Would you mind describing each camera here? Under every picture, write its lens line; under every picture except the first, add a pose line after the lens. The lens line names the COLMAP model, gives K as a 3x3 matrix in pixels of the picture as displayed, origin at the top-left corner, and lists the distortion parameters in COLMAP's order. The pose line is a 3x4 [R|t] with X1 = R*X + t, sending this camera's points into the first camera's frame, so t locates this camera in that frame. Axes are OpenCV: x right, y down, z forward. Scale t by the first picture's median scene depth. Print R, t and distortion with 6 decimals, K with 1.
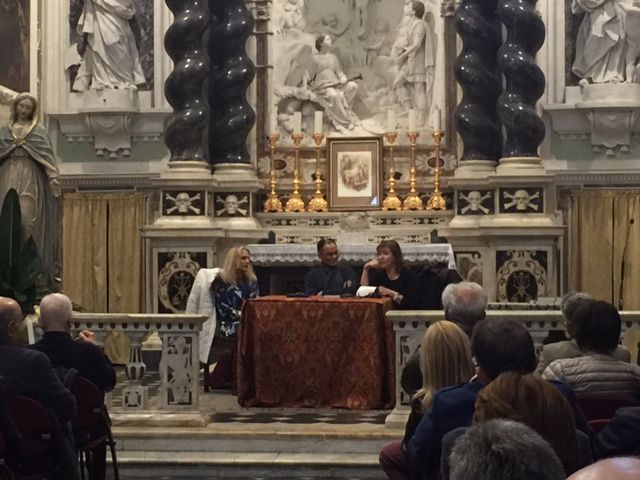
lens RADIAL K [[1400.3, 0, 320.0], [0, 1400.3, 240.0], [0, 0, 1]] dist [0.026374, 0.111656]
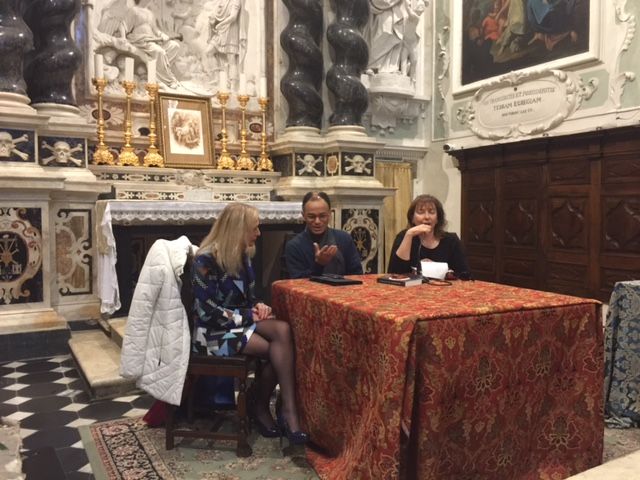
lens RADIAL K [[541.9, 0, 320.0], [0, 541.9, 240.0], [0, 0, 1]] dist [0.070742, -0.107378]
pose [[0.813782, -0.026246, 0.580578, -0.130585], [-0.013805, 0.997825, 0.064458, 0.004399], [-0.581007, -0.060469, 0.811649, 0.634240]]
